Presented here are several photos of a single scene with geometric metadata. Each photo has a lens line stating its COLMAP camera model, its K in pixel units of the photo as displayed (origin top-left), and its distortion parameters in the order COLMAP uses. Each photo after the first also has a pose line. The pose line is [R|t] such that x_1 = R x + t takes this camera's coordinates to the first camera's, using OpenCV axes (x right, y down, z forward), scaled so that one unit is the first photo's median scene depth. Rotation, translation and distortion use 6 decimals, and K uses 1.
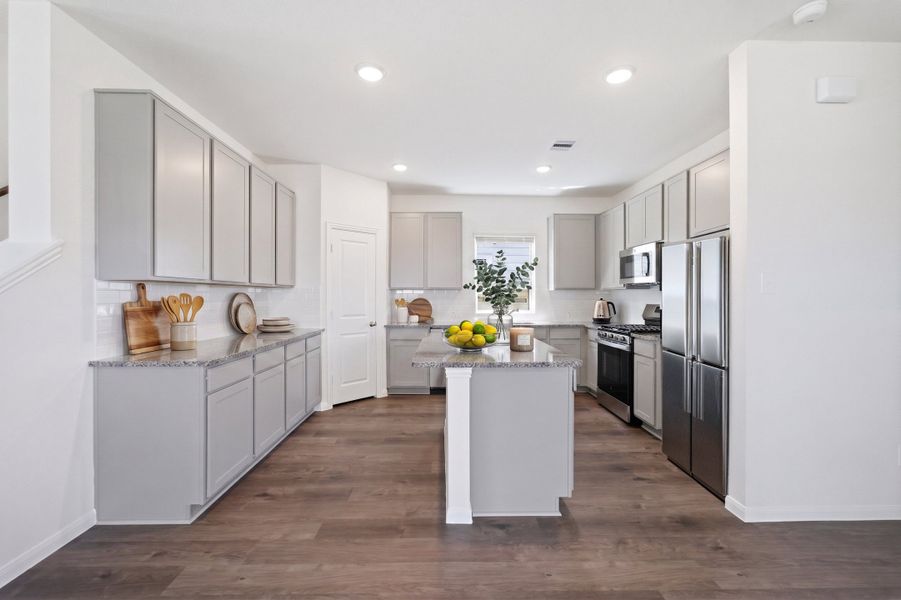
lens RADIAL K [[365.8, 0, 451.8], [0, 365.8, 295.6], [0, 0, 1]] dist [0.000522, 0.000115]
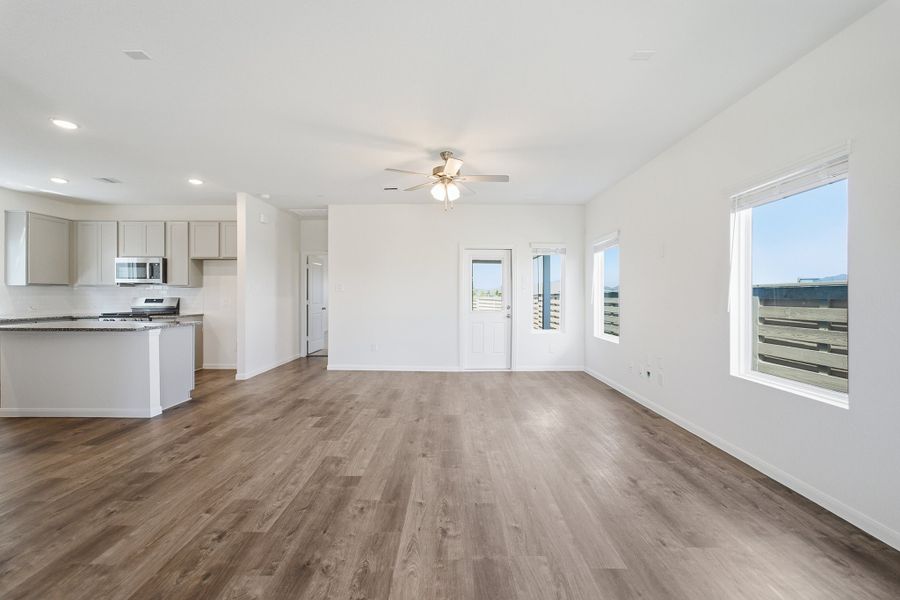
lens RADIAL K [[377.0, 0, 448.3], [0, 377.0, 287.5], [0, 0, 1]] dist [0.000067, 0.000077]
pose [[0.032014, 0.018471, 0.999317, -1.635112], [-0.007720, 0.999804, -0.018232, 0.001074], [-0.999458, -0.007131, 0.032150, -0.468443]]
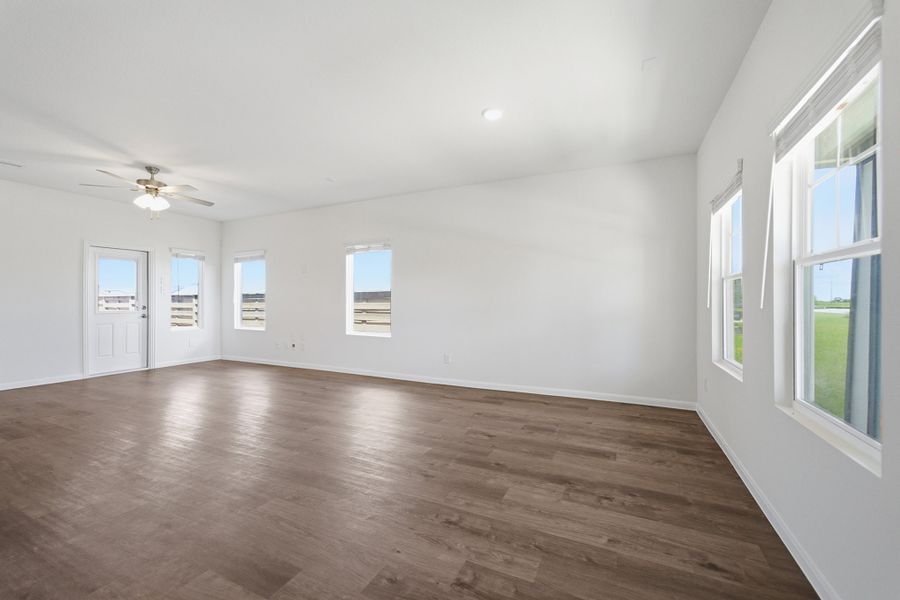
lens RADIAL K [[365.4, 0, 451.3], [0, 365.4, 295.6], [0, 0, 1]] dist [0.000522, 0.000115]
pose [[-0.892803, -0.000306, 0.450447, -2.140652], [-0.007344, 0.999877, -0.013876, 0.024622], [-0.450388, -0.015697, -0.892695, 0.588721]]
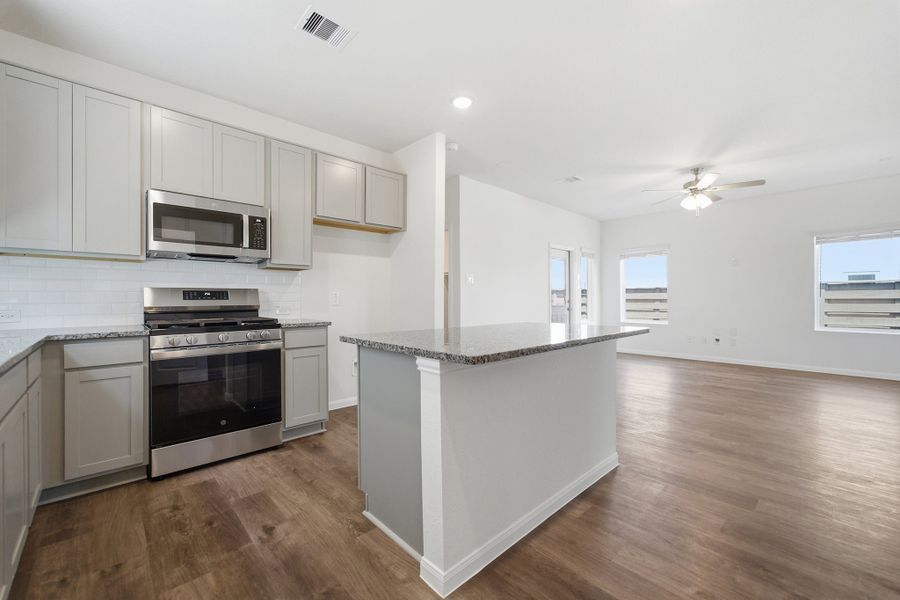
lens RADIAL K [[365.4, 0, 451.3], [0, 365.4, 295.6], [0, 0, 1]] dist [0.000522, 0.000115]
pose [[-0.676142, -0.000898, 0.736771, -0.464004], [-0.005721, 0.999976, -0.004031, 0.066623], [-0.736749, -0.006940, -0.676131, 1.986190]]
